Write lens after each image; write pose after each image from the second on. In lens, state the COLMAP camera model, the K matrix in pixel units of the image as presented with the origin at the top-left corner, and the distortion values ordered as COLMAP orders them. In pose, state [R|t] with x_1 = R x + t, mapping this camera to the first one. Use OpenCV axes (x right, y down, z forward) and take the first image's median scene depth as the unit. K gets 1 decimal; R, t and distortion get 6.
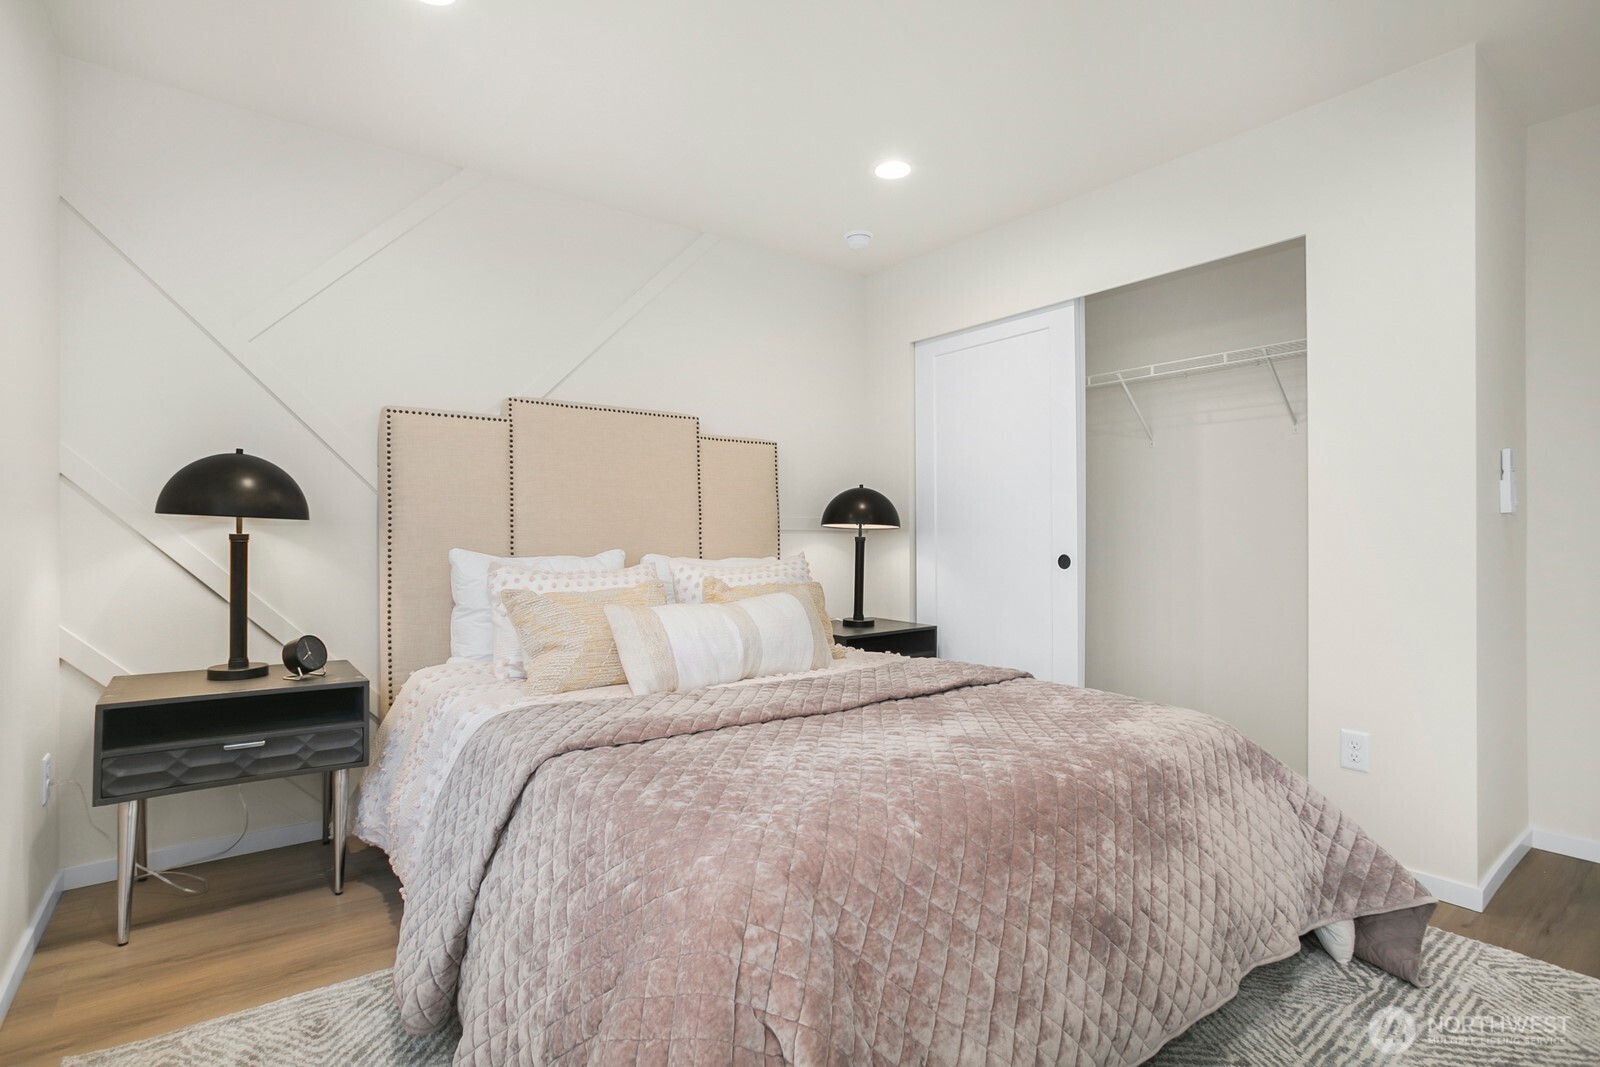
lens RADIAL K [[794.2, 0, 790.3], [0, 794.2, 545.0], [0, 0, 1]] dist [-0.067266, 0.046857]
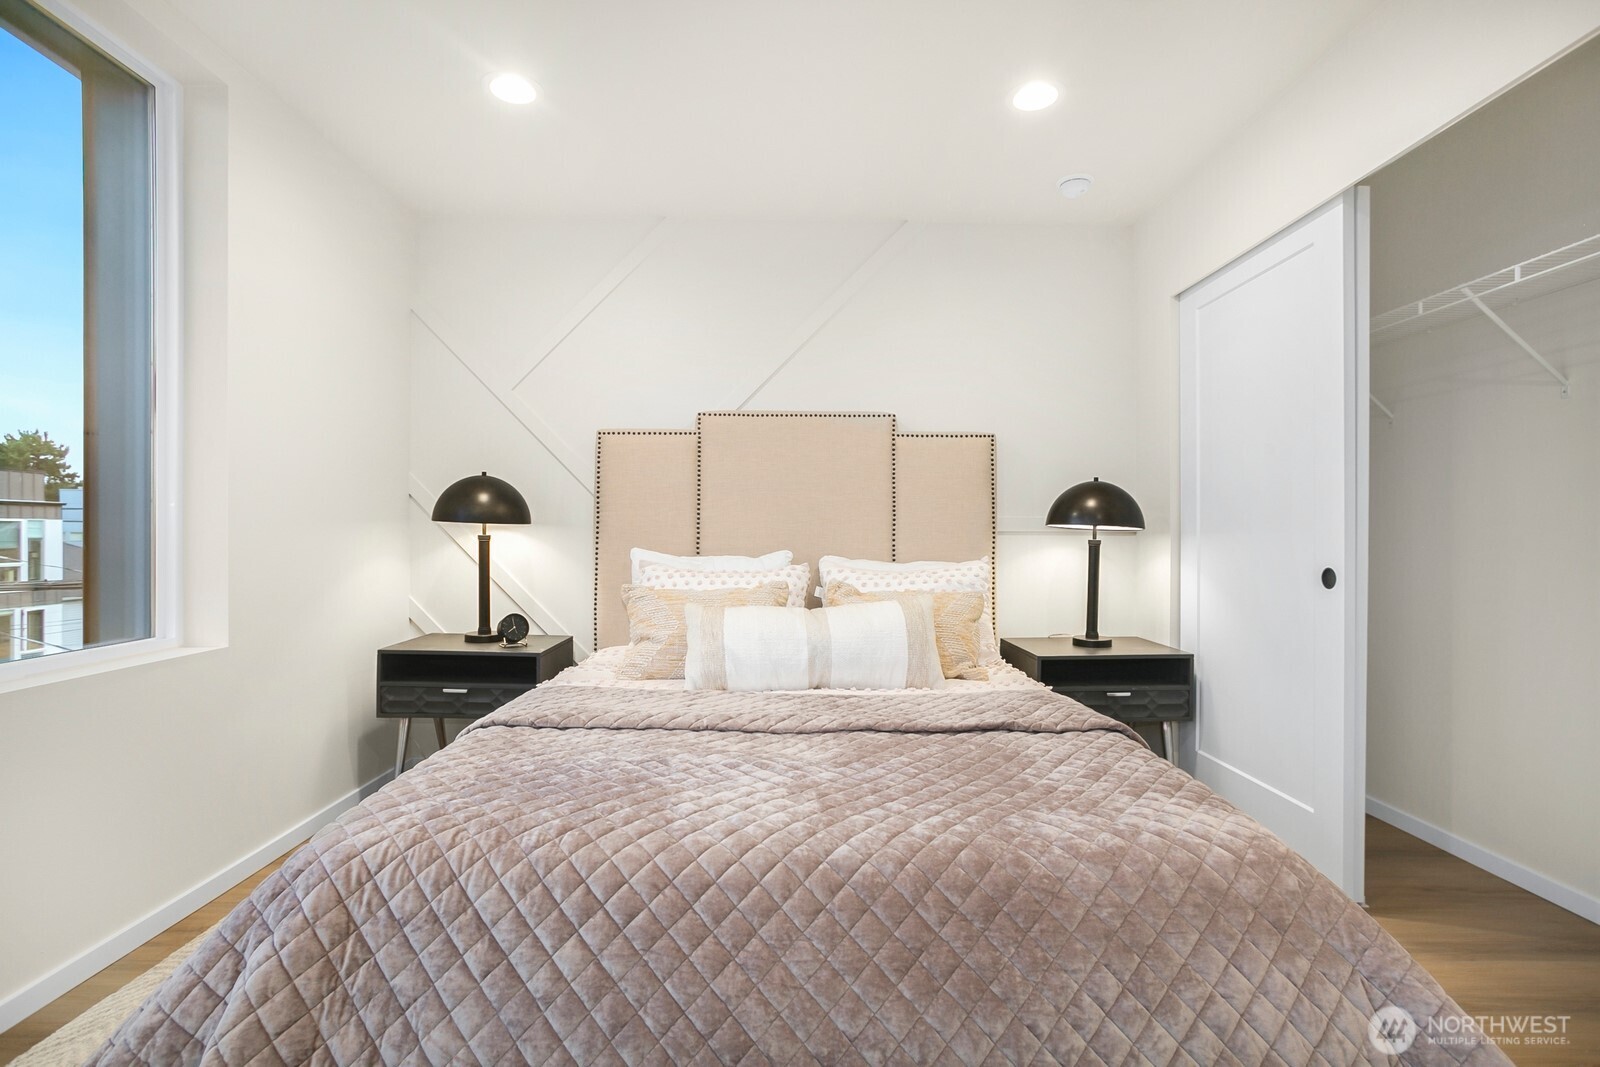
lens RADIAL K [[794.2, 0, 790.3], [0, 794.2, 545.0], [0, 0, 1]] dist [-0.067266, 0.046857]
pose [[0.795556, 0.011886, -0.605763, 0.440369], [-0.009943, 0.999929, 0.006562, -0.009377], [0.605798, 0.000802, 0.795618, 0.193353]]
